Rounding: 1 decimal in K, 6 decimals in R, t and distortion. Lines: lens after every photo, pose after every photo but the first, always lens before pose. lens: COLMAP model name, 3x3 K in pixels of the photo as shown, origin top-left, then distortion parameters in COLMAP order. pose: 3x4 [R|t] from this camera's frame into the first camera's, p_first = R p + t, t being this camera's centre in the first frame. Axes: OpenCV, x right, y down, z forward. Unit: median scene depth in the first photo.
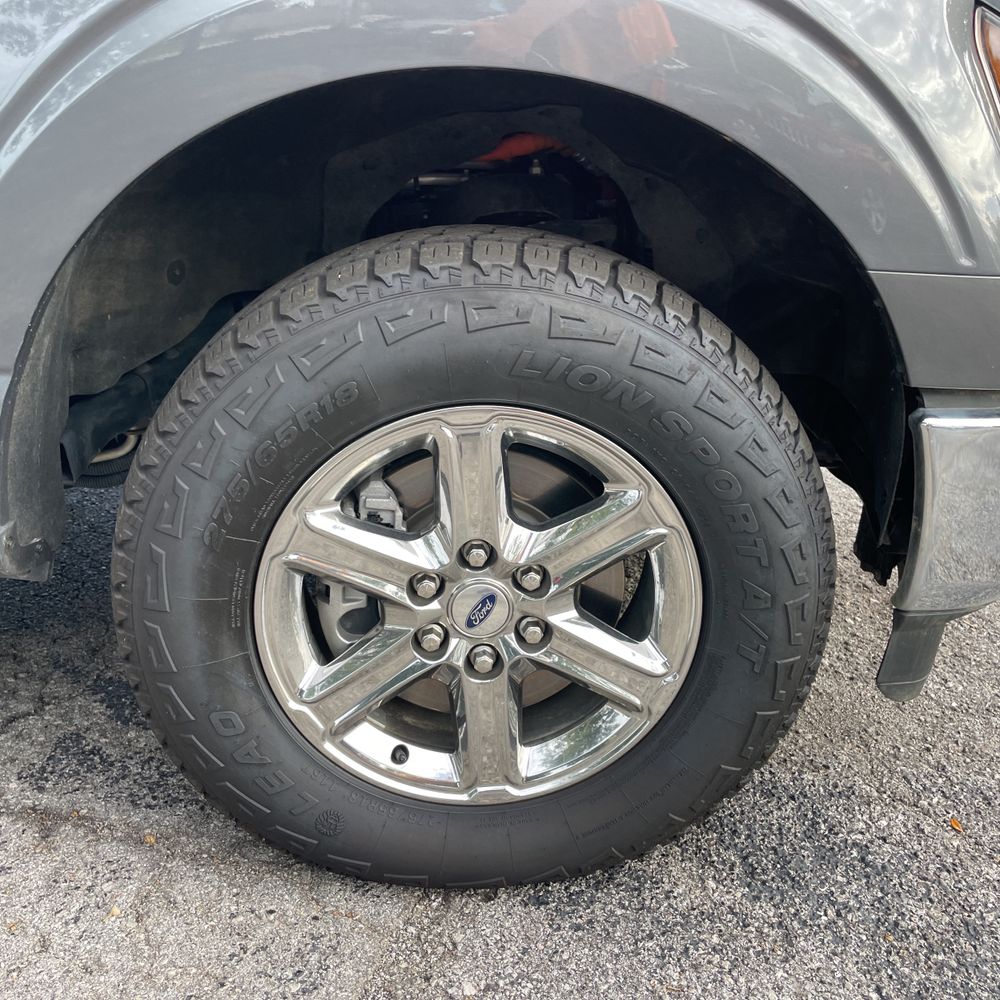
lens RADIAL K [[1001.5, 0, 499.9], [0, 1001.5, 487.2], [0, 0, 1]] dist [0.085232, -0.095516]
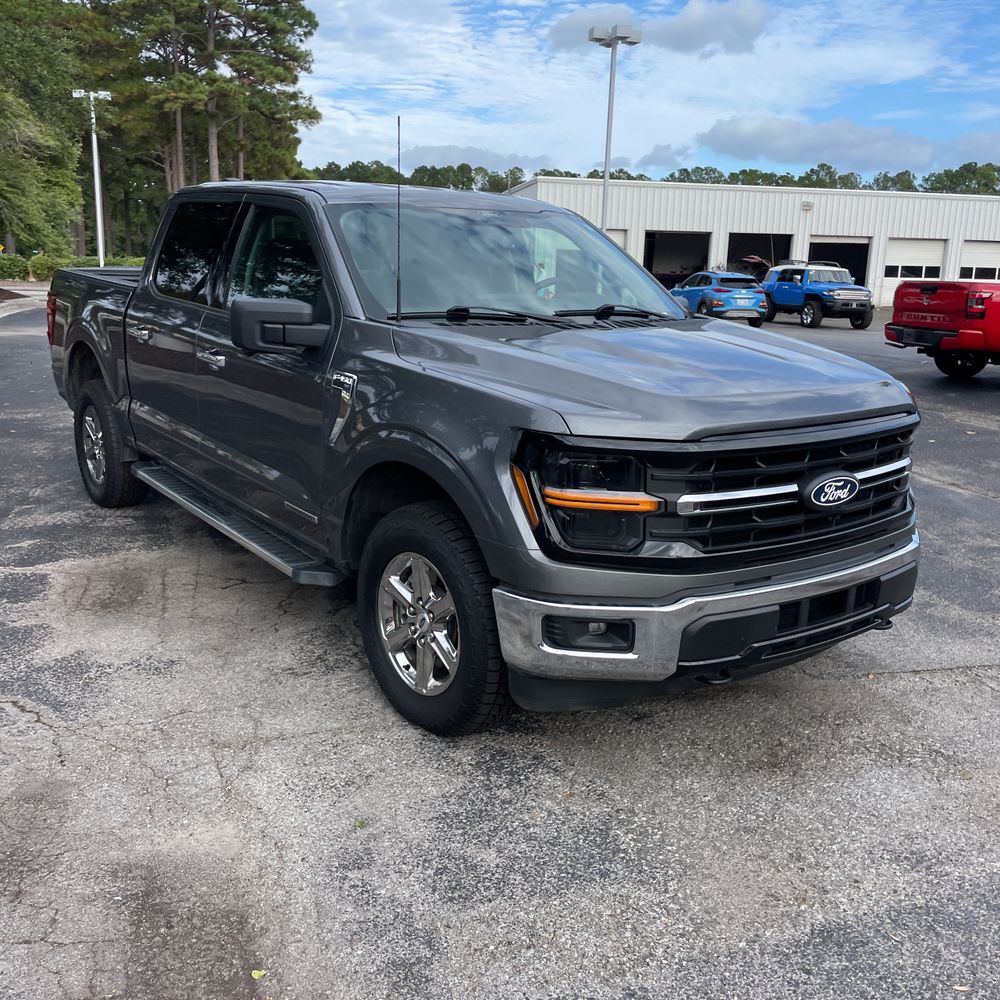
lens RADIAL K [[1017.1, 0, 496.0], [0, 1017.1, 504.7], [0, 0, 1]] dist [0.088481, -0.123687]
pose [[0.580767, 0.156527, -0.798880, 2.537606], [-0.286042, 0.958003, -0.020241, -0.220620], [0.762161, 0.240268, 0.601150, -0.764713]]
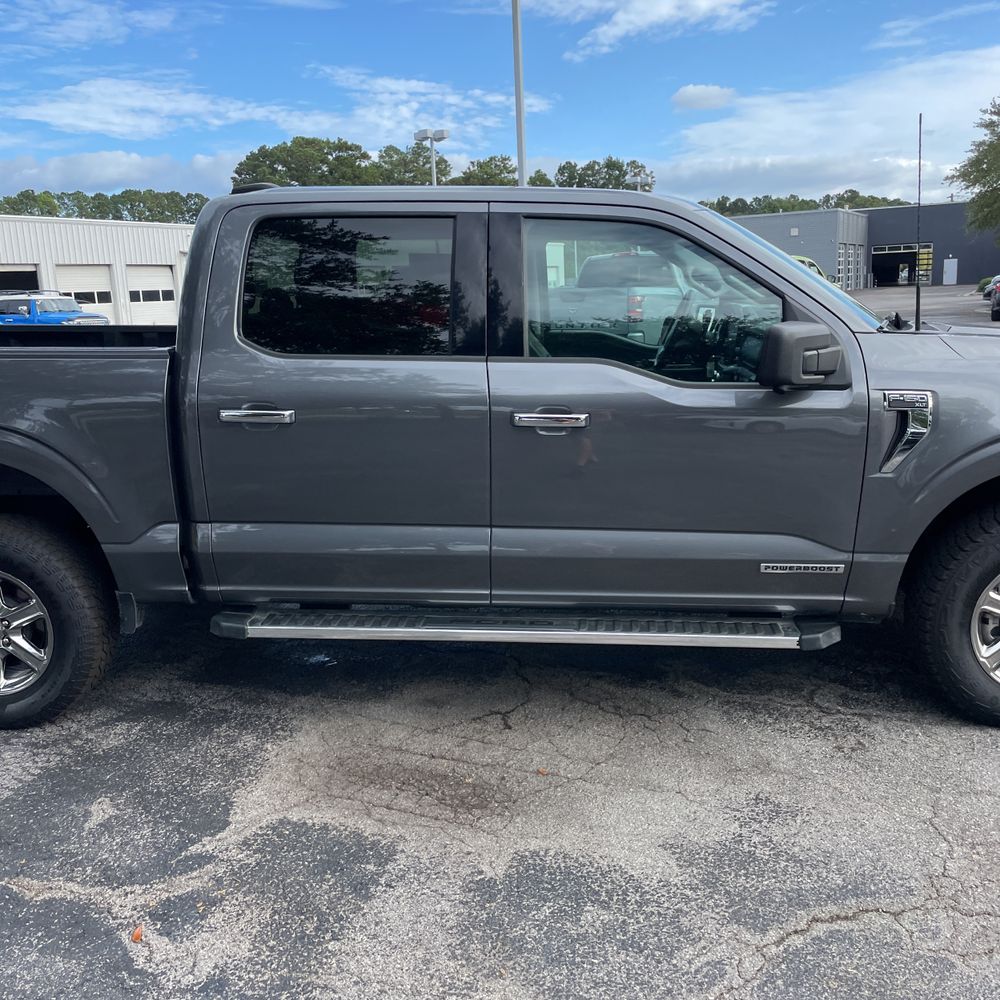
lens RADIAL K [[1010.6, 0, 519.4], [0, 1010.6, 503.6], [0, 0, 1]] dist [0.080351, -0.108424]
pose [[0.993213, -0.063782, -0.097263, -1.269571], [0.048812, 0.987603, -0.149188, 0.150661], [0.105573, 0.143428, 0.984014, -2.253722]]
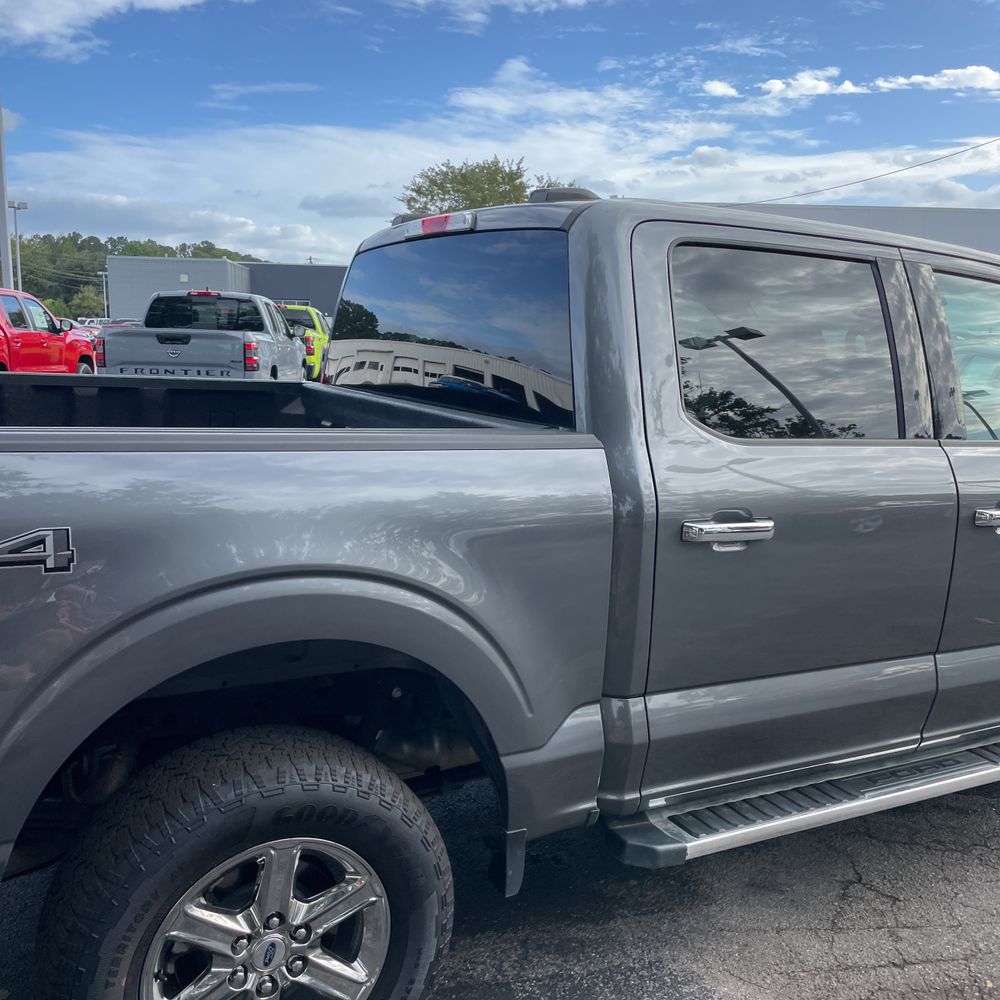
lens RADIAL K [[1012.0, 0, 491.5], [0, 1012.0, 512.8], [0, 0, 1]] dist [0.085658, -0.123724]
pose [[0.876328, -0.109337, 0.469141, -3.739168], [0.183348, 0.976305, -0.114947, -0.491410], [-0.445457, 0.186748, 0.875610, -0.958485]]
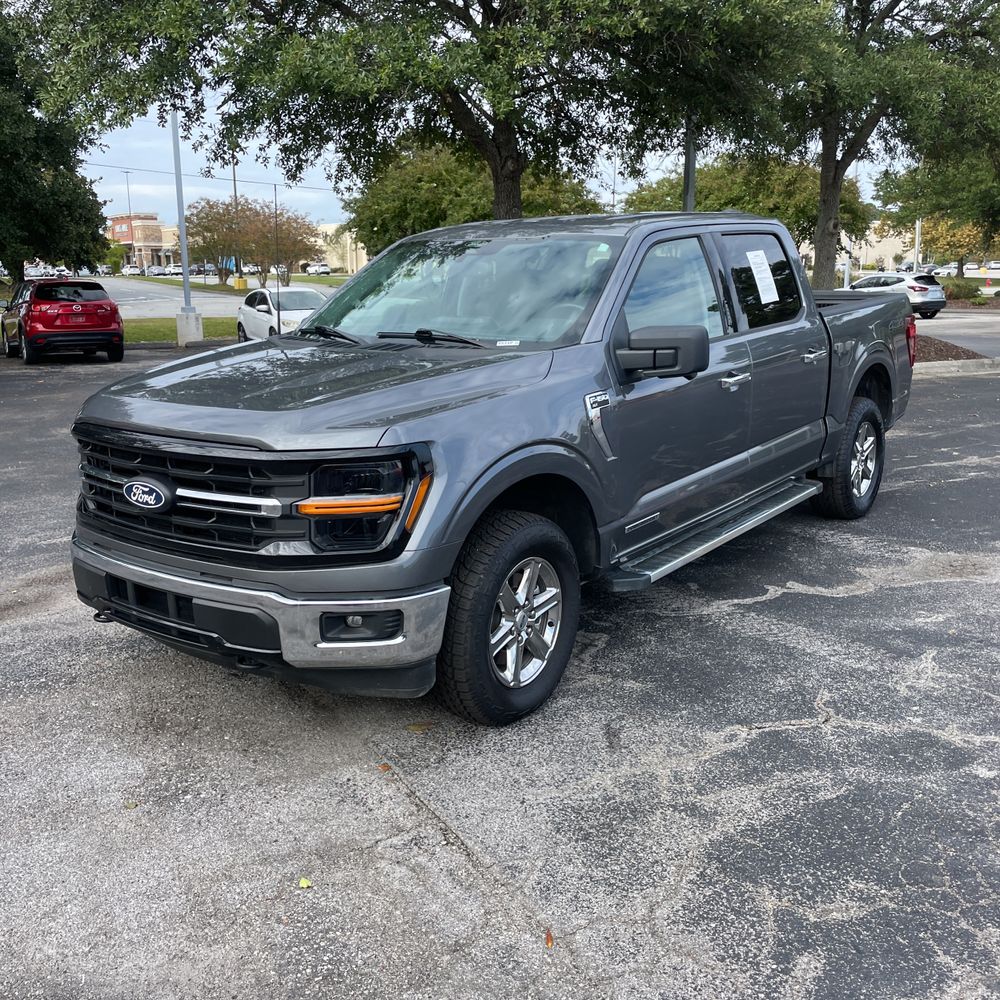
lens RADIAL K [[1017.1, 0, 496.0], [0, 1017.1, 504.7], [0, 0, 1]] dist [0.088481, -0.123687]
pose [[-0.622192, 0.134767, -0.771178, 2.572672], [-0.295822, 0.871563, 0.390981, -2.122587], [0.724822, 0.471397, -0.502412, 4.066145]]
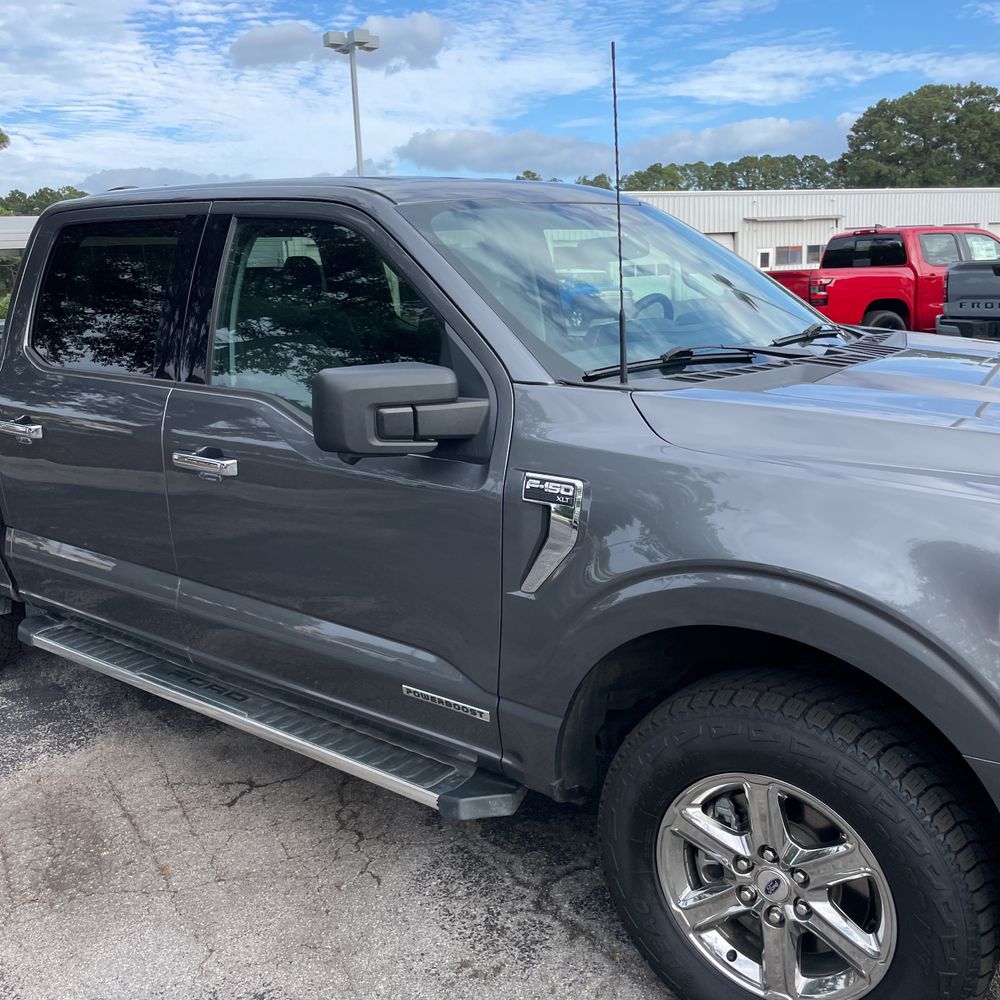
lens RADIAL K [[1011.3, 0, 511.6], [0, 1011.3, 504.5], [0, 0, 1]] dist [0.084888, -0.118399]
pose [[0.781156, 0.056780, -0.621749, 0.718172], [-0.140979, 0.986177, -0.087063, -0.324402], [0.608211, 0.155663, 0.778363, -0.807193]]
